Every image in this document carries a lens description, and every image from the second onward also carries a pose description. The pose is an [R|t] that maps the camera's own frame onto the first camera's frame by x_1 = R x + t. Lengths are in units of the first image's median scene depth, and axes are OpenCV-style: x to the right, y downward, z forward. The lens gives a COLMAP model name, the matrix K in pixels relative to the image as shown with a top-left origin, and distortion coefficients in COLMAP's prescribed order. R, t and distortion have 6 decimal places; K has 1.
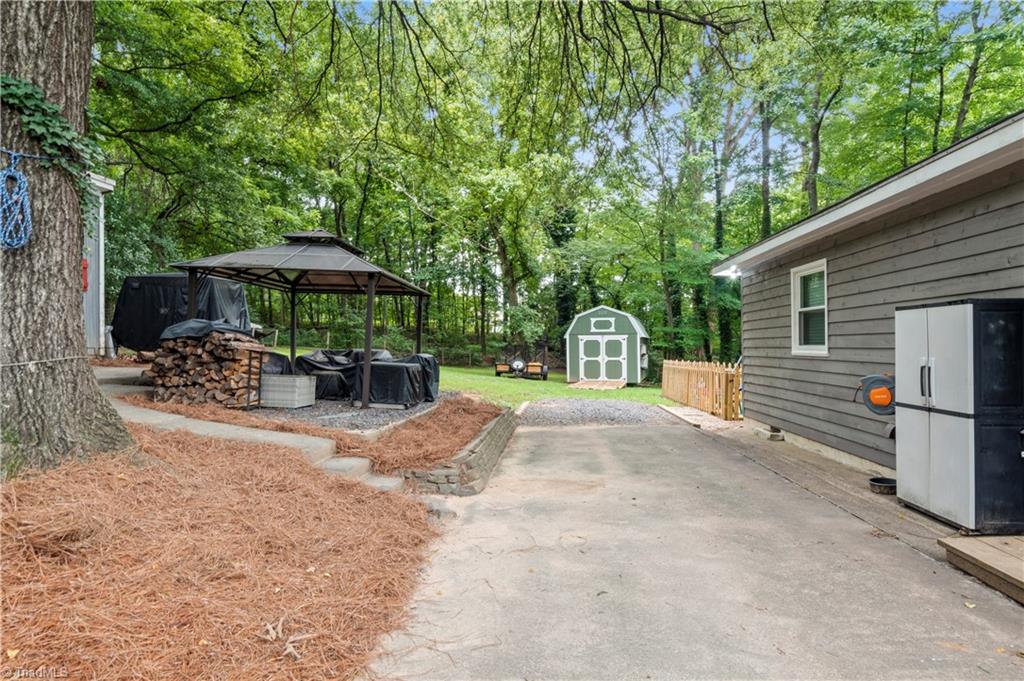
lens RADIAL K [[604.5, 0, 512.0], [0, 604.5, 340.5], [0, 0, 1]] dist [0.002976, 0.003841]
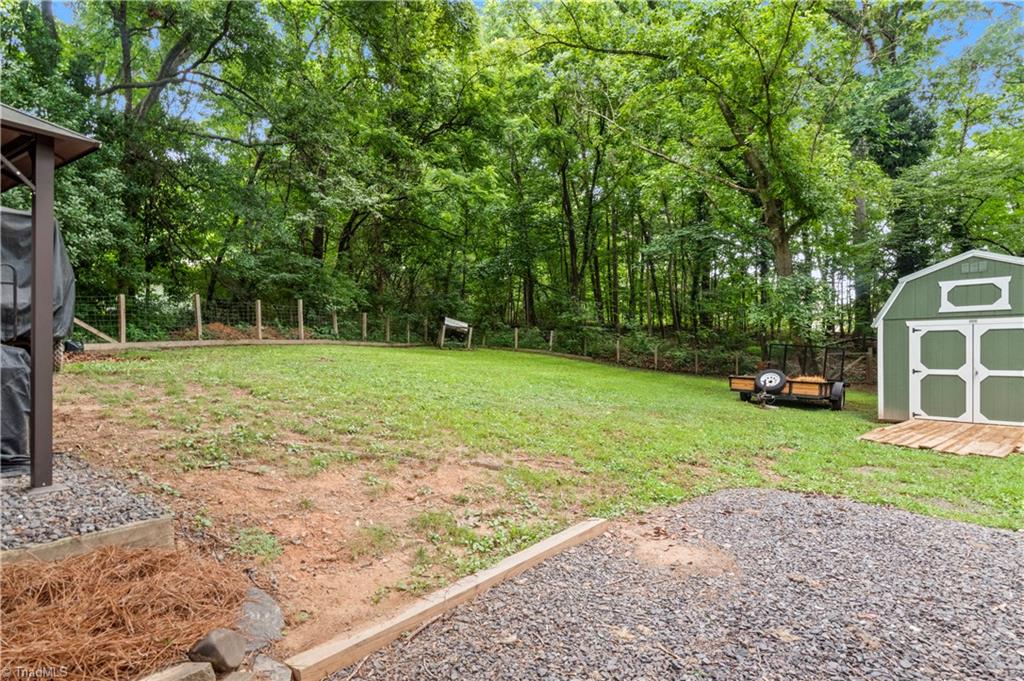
lens RADIAL K [[568.4, 0, 513.0], [0, 568.4, 353.0], [0, 0, 1]] dist [-0.000105, -0.000284]
pose [[0.842956, 0.003196, -0.537973, 0.089919], [0.003787, 0.999922, 0.011874, 0.010109], [0.537969, -0.012047, 0.842879, 0.470402]]
